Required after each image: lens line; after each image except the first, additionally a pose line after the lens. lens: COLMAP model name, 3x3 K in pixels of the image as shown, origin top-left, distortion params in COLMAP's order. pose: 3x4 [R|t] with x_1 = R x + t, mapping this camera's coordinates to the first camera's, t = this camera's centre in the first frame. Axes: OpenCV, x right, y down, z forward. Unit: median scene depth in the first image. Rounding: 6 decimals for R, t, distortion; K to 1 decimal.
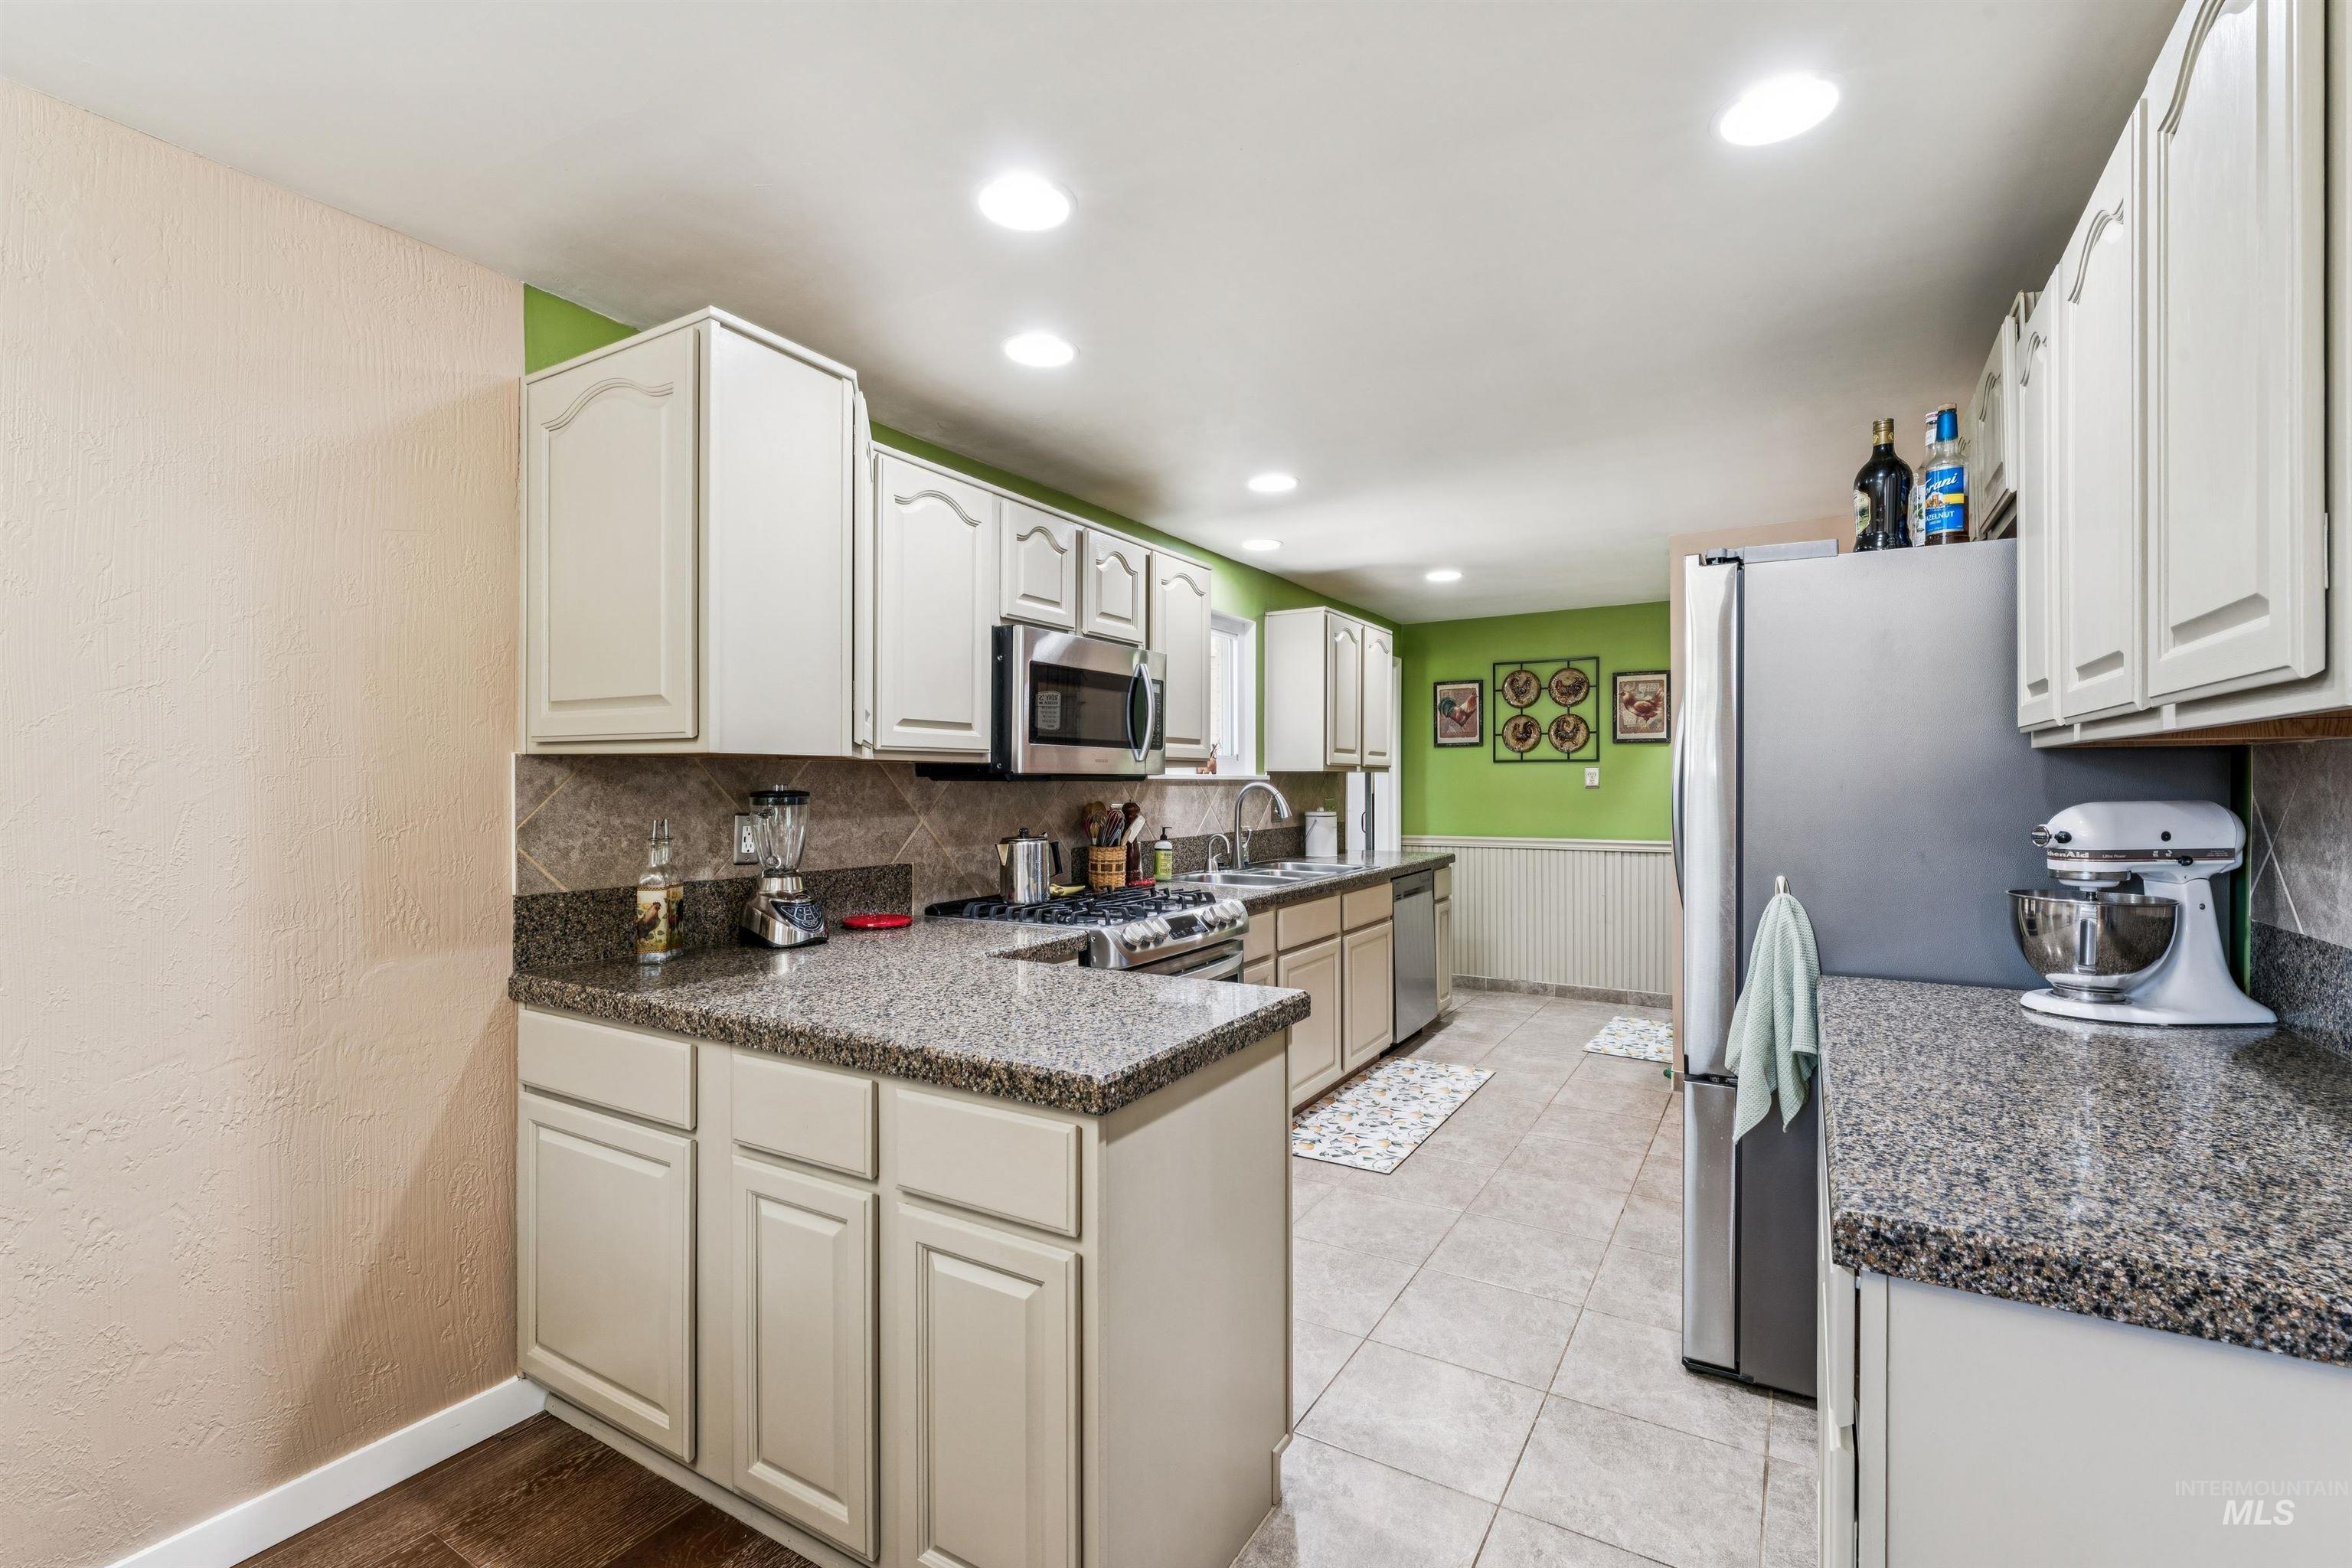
lens RADIAL K [[1042.3, 0, 1180.2], [0, 1042.3, 784.3], [0, 0, 1]] dist [-0.002550, -0.001282]
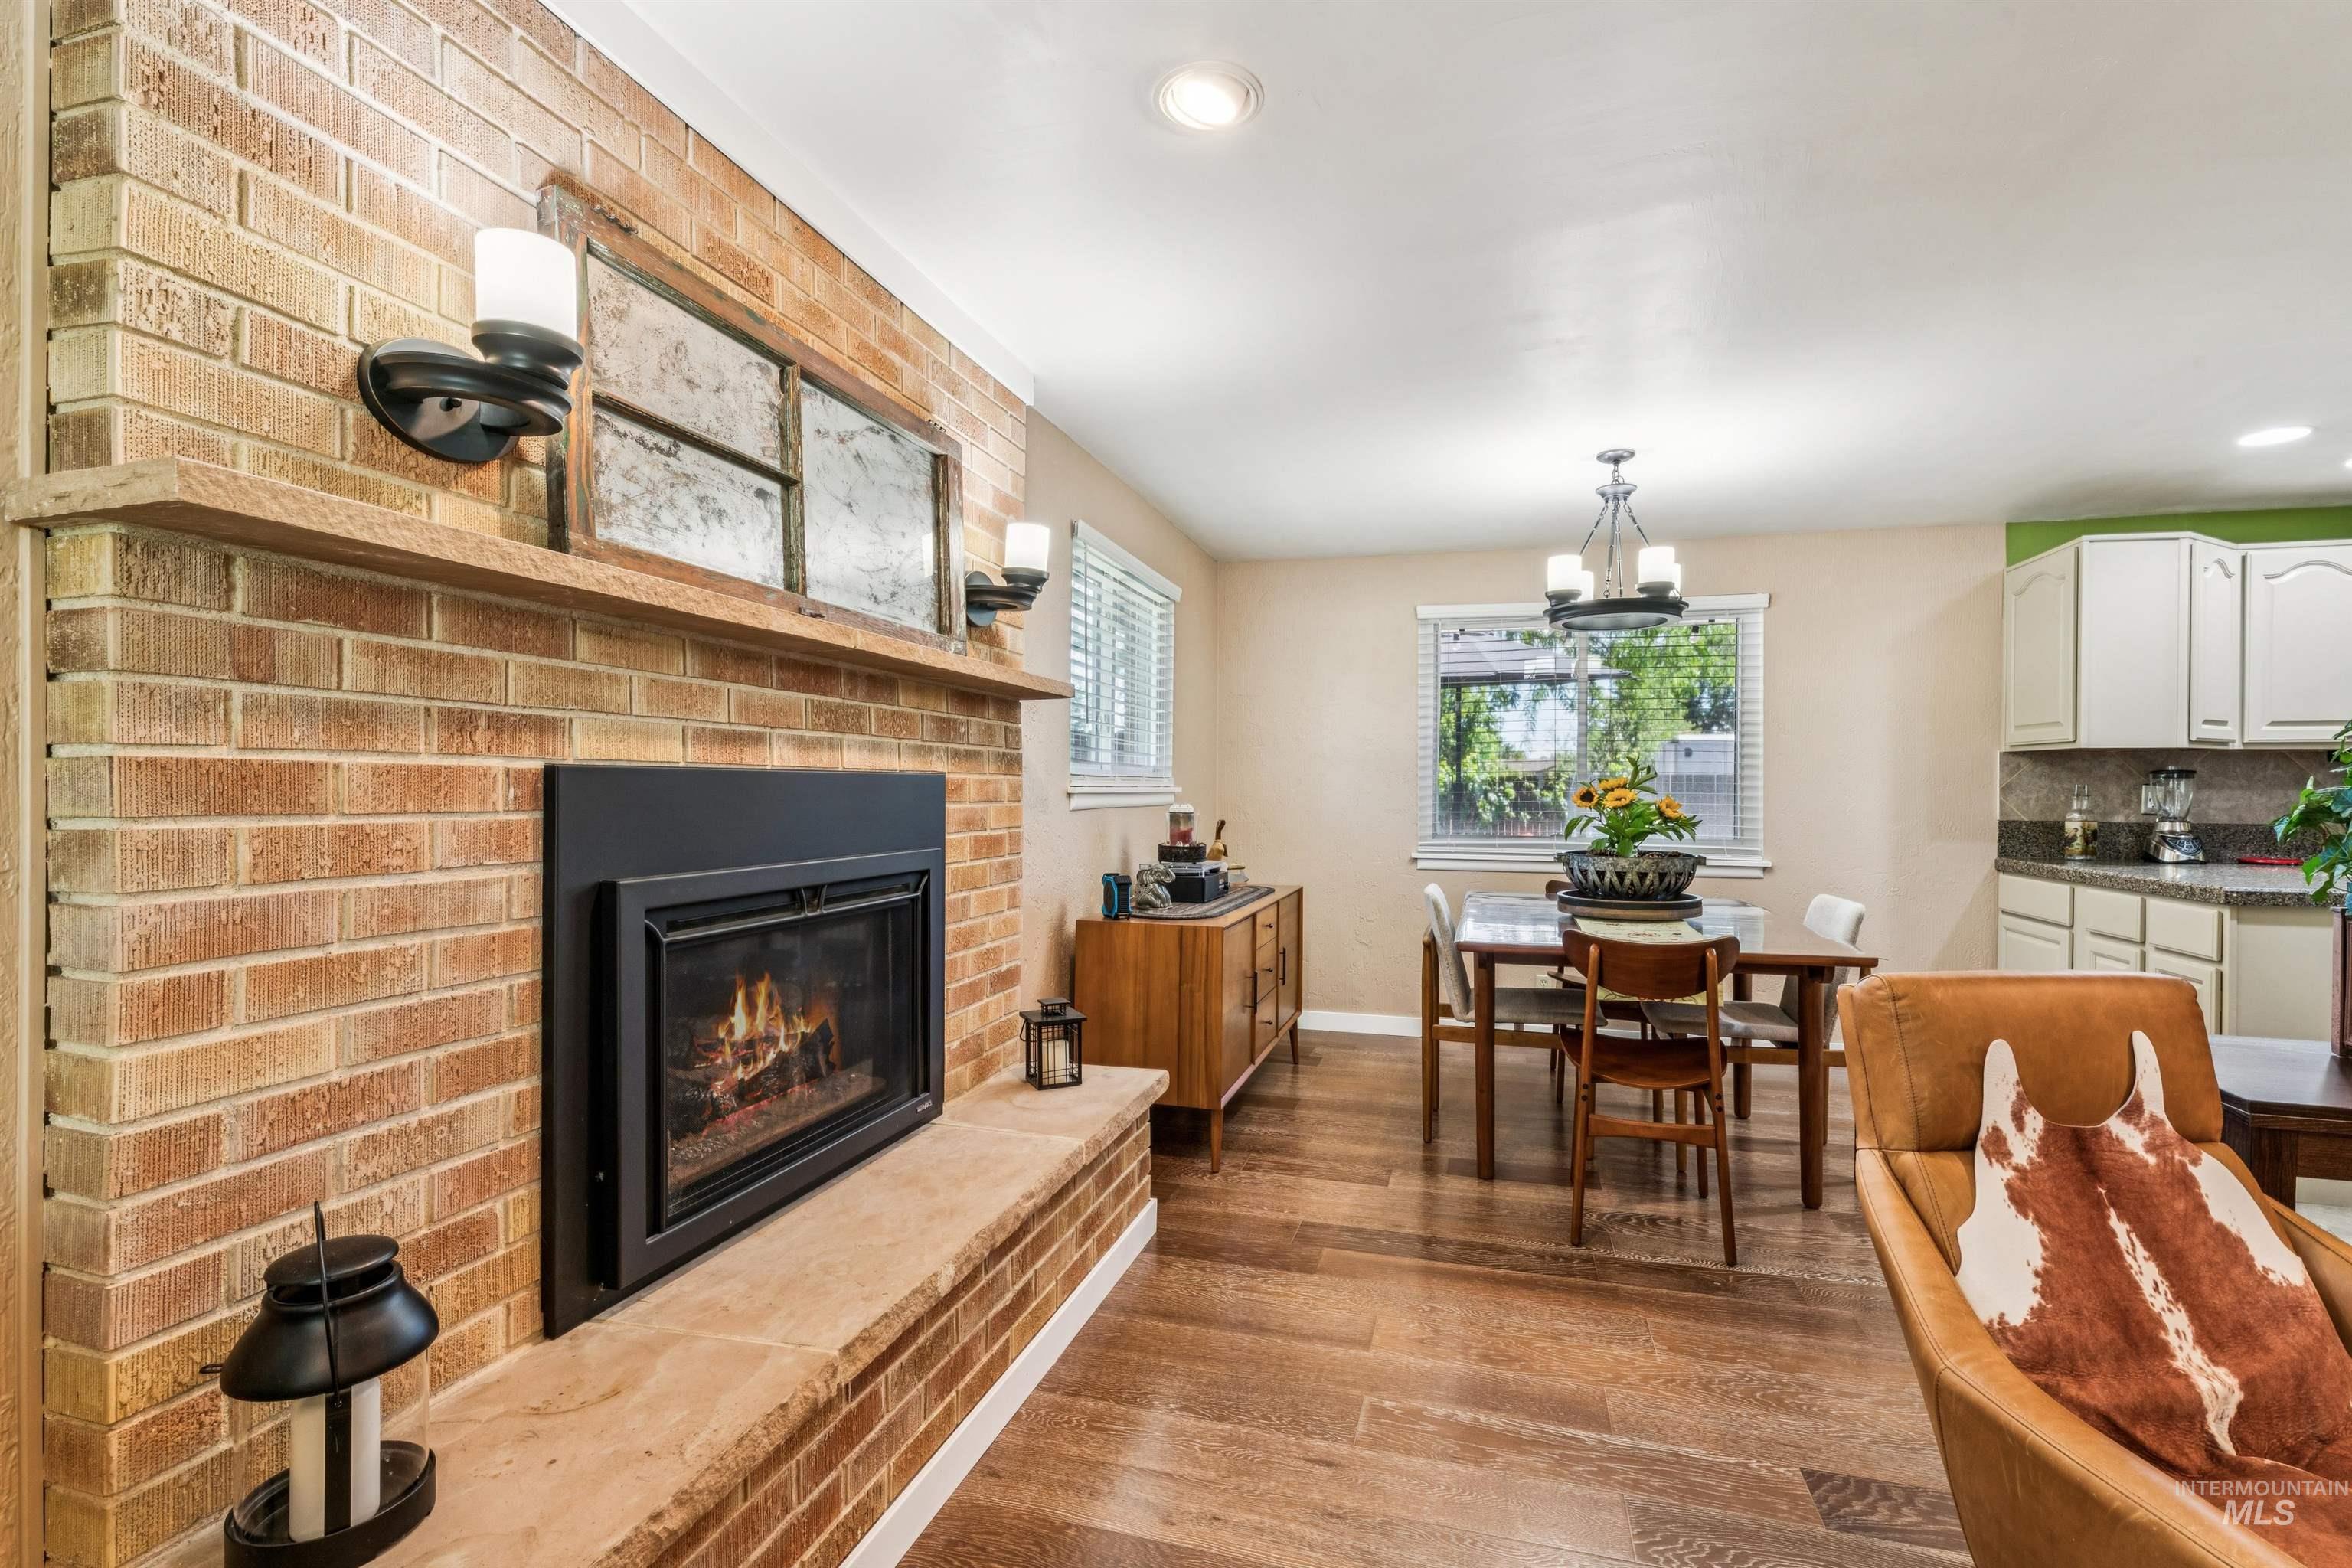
lens RADIAL K [[1042.3, 0, 1195.1], [0, 1042.3, 793.9], [0, 0, 1]] dist [-0.002550, -0.001282]
pose [[0.253830, 0.007806, -0.967217, 0.572557], [-0.006819, 0.999957, 0.006280, 0.031325], [0.967225, 0.005002, 0.253872, -0.642223]]
